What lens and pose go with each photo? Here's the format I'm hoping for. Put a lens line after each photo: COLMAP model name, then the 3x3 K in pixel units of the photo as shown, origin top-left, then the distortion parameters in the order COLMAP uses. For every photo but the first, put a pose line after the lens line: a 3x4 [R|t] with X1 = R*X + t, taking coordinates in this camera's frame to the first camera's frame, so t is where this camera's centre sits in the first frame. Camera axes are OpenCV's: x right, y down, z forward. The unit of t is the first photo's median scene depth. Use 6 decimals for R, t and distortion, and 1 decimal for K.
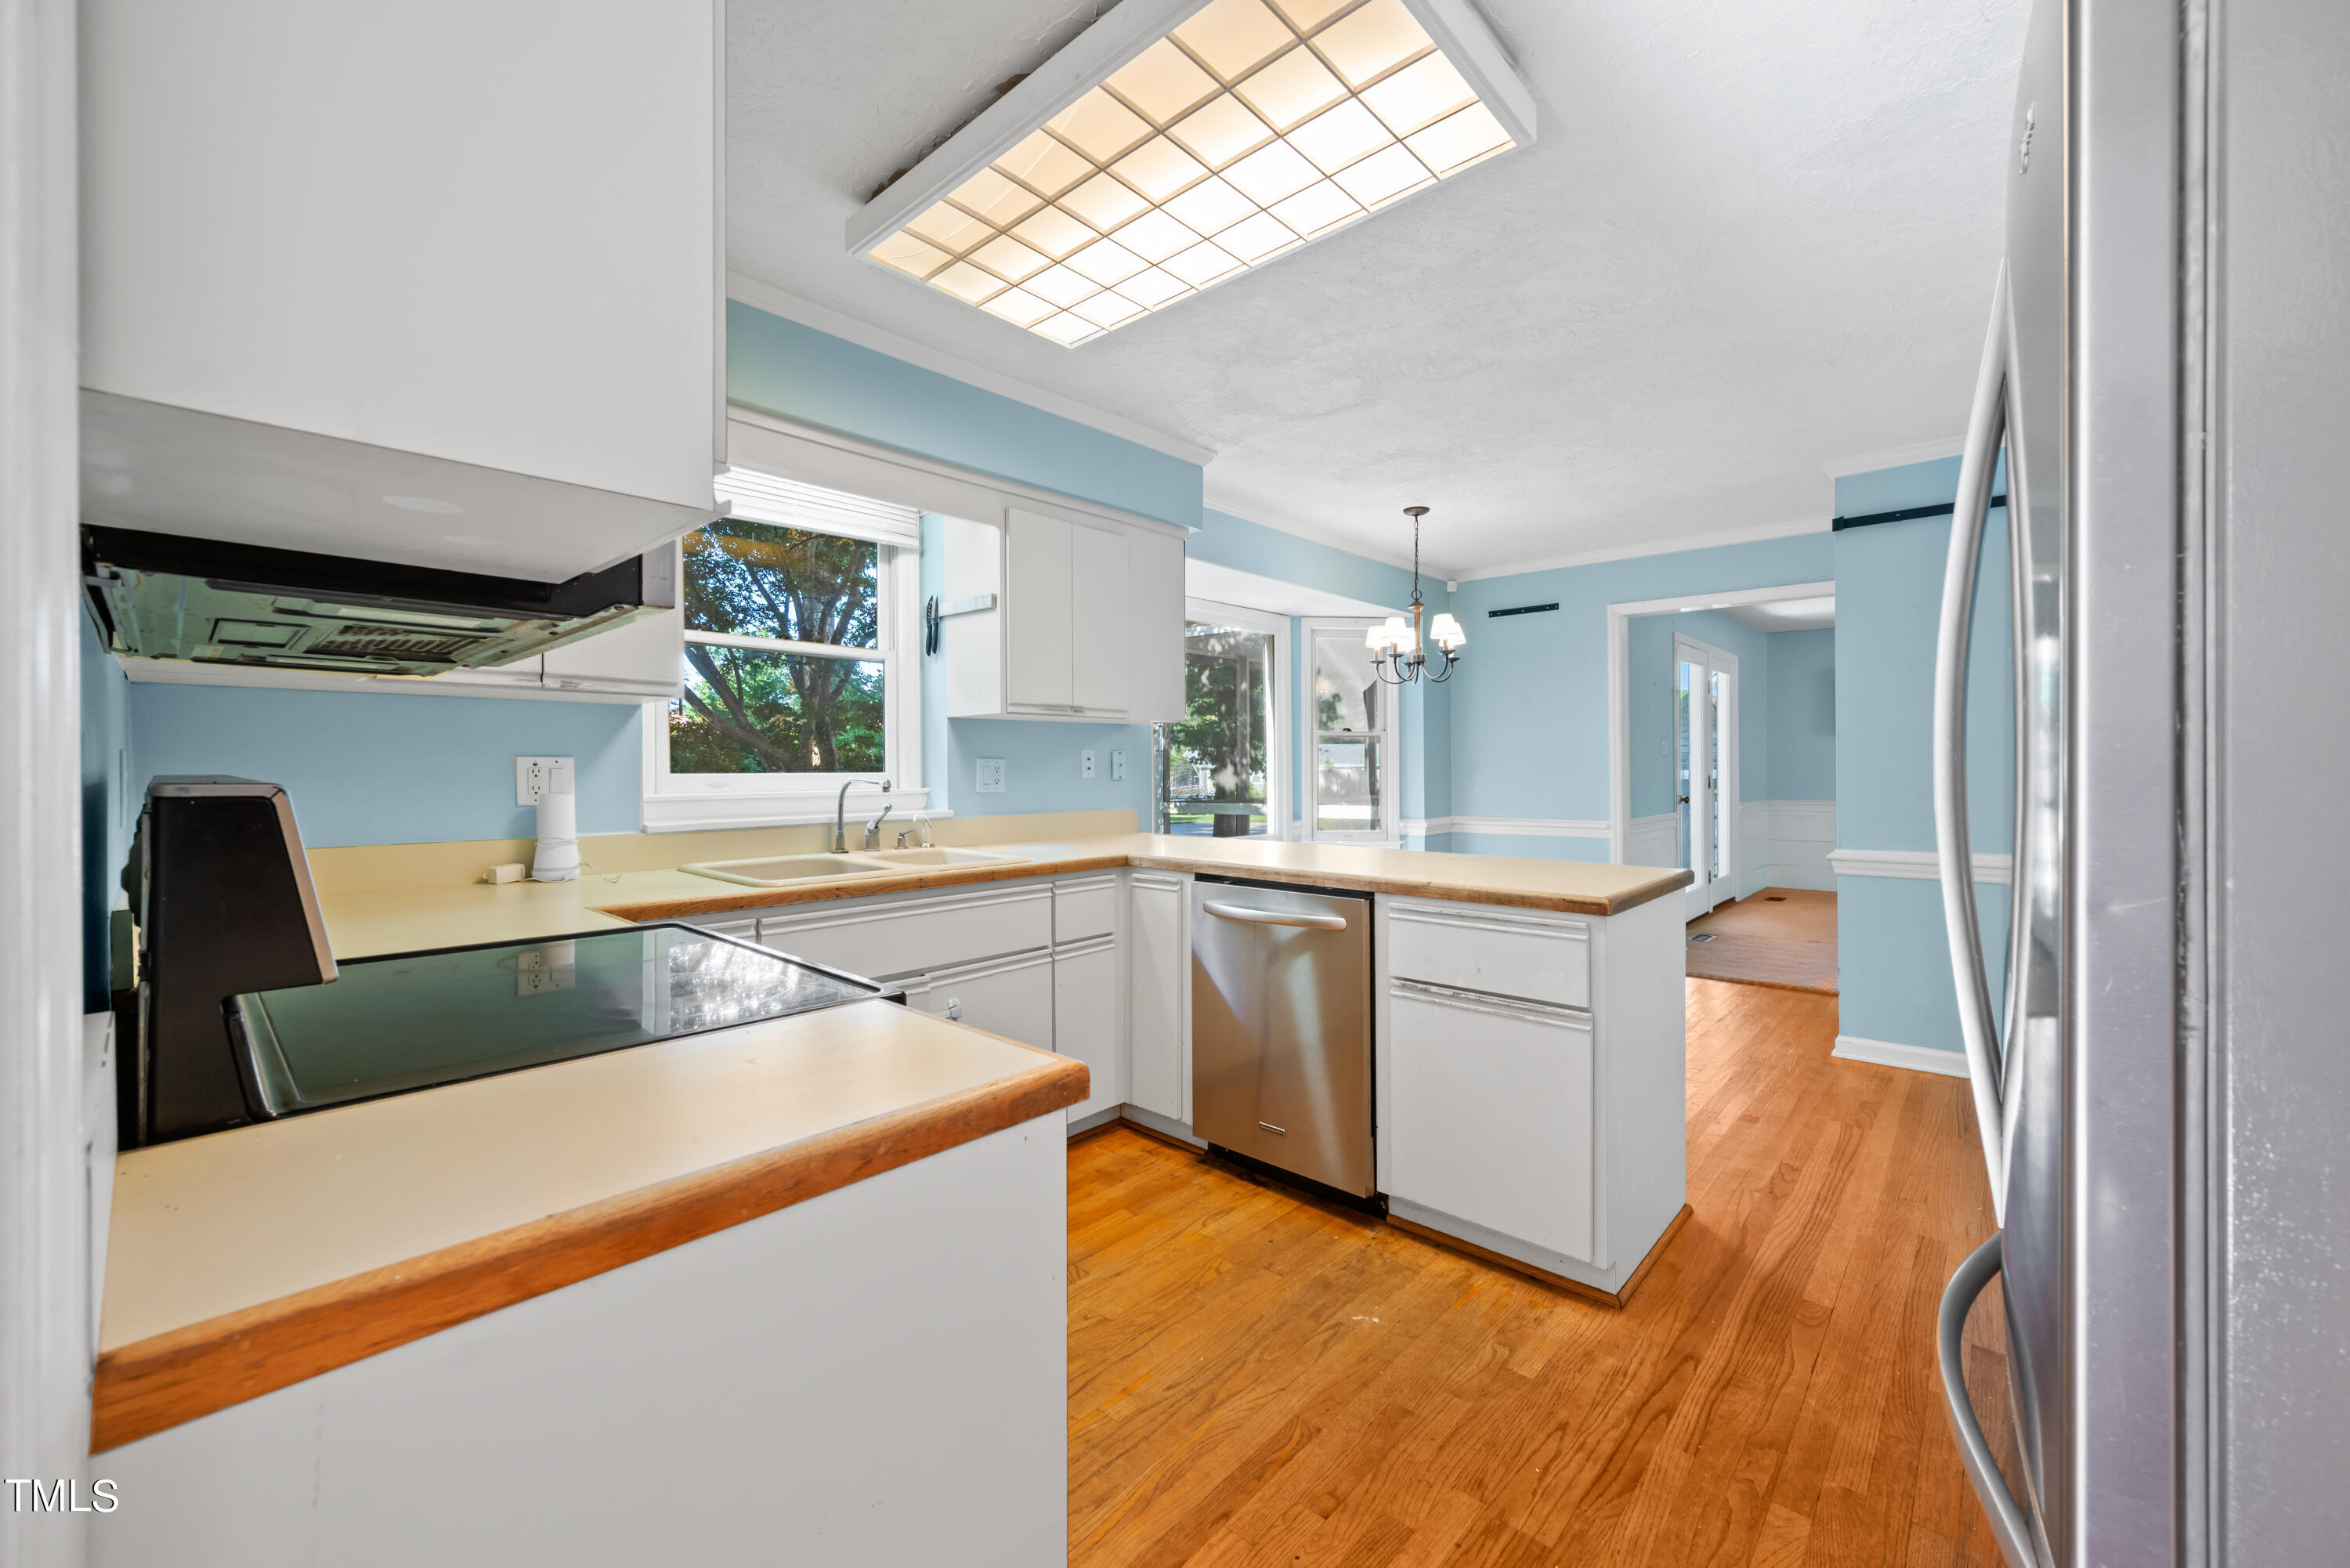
lens RADIAL K [[933.5, 0, 1161.4], [0, 933.5, 769.2], [0, 0, 1]] dist [-0.000996, 0.000899]
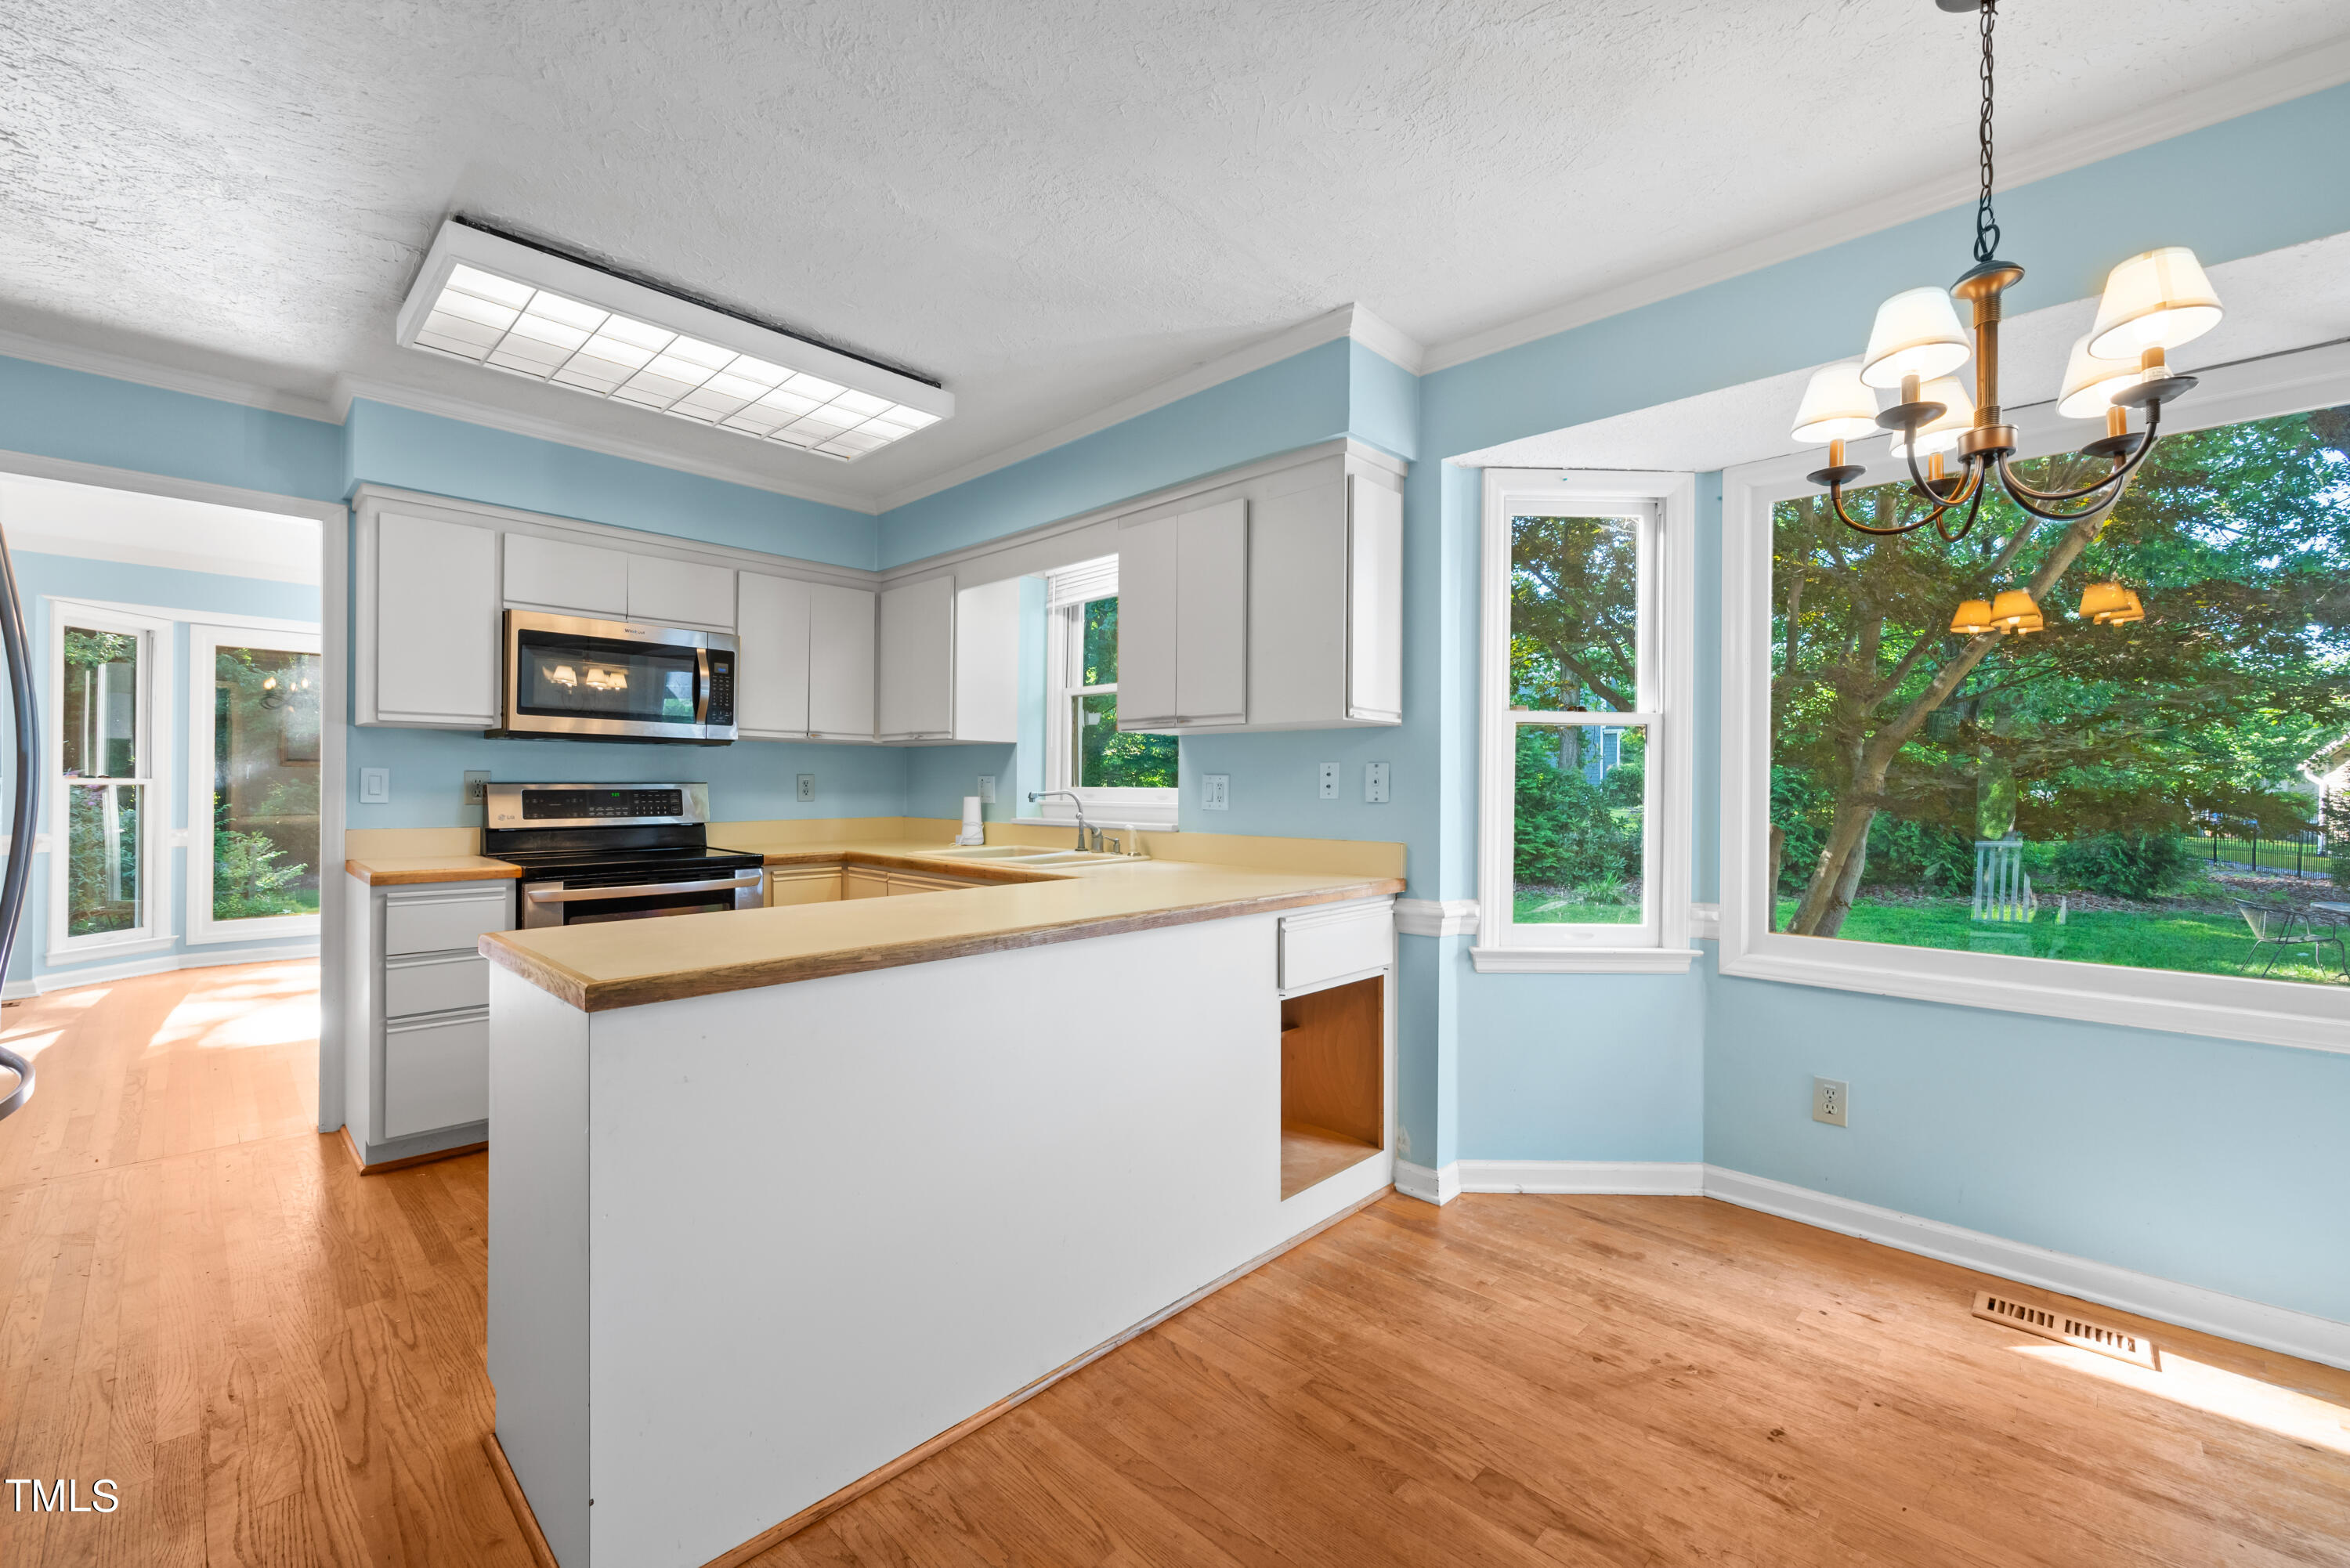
lens RADIAL K [[933.5, 0, 1170.6], [0, 933.5, 785.7], [0, 0, 1]] dist [-0.000996, 0.000899]
pose [[-0.014045, 0.009063, -0.999860, 0.863698], [-0.006508, 0.999937, 0.009155, -0.009508], [0.999880, 0.006636, -0.013985, 1.071004]]
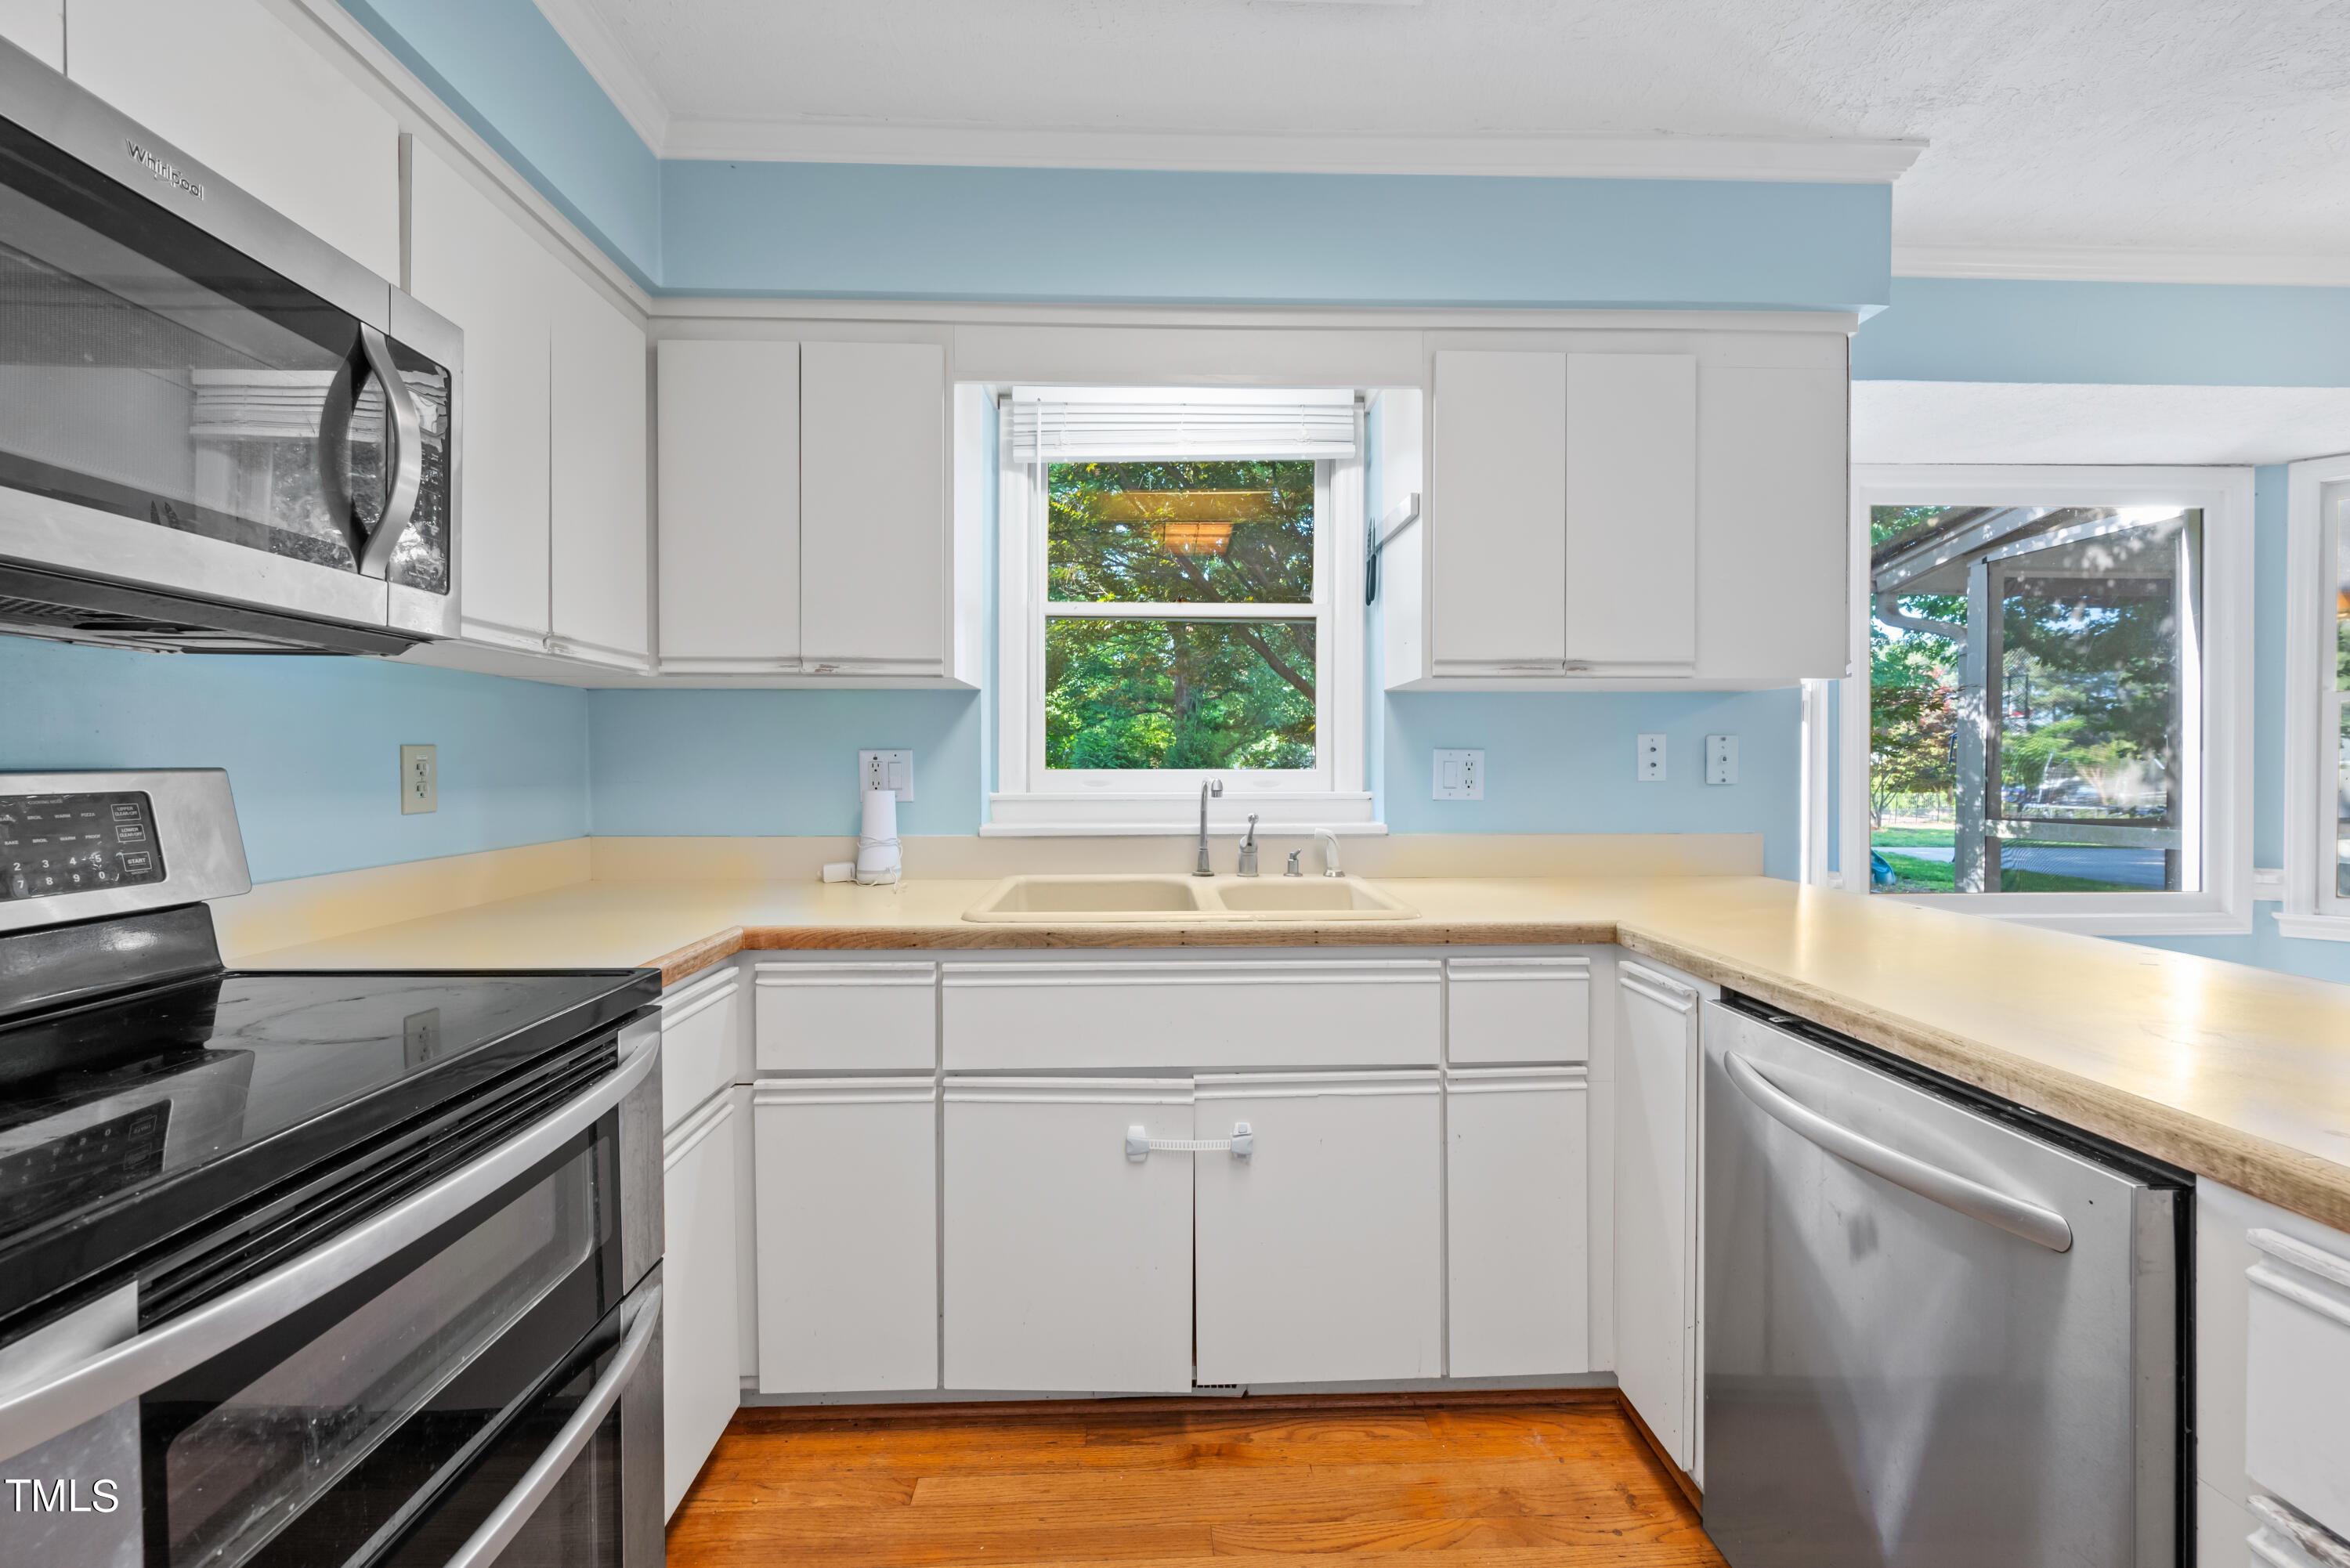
lens RADIAL K [[933.5, 0, 1168.4], [0, 933.5, 775.4], [0, 0, 1]] dist [-0.000996, 0.000899]
pose [[0.705696, 0.011845, -0.708416, 0.159534], [-0.003717, 0.999908, 0.013016, -0.000785], [0.708505, -0.006552, 0.705675, 0.422306]]
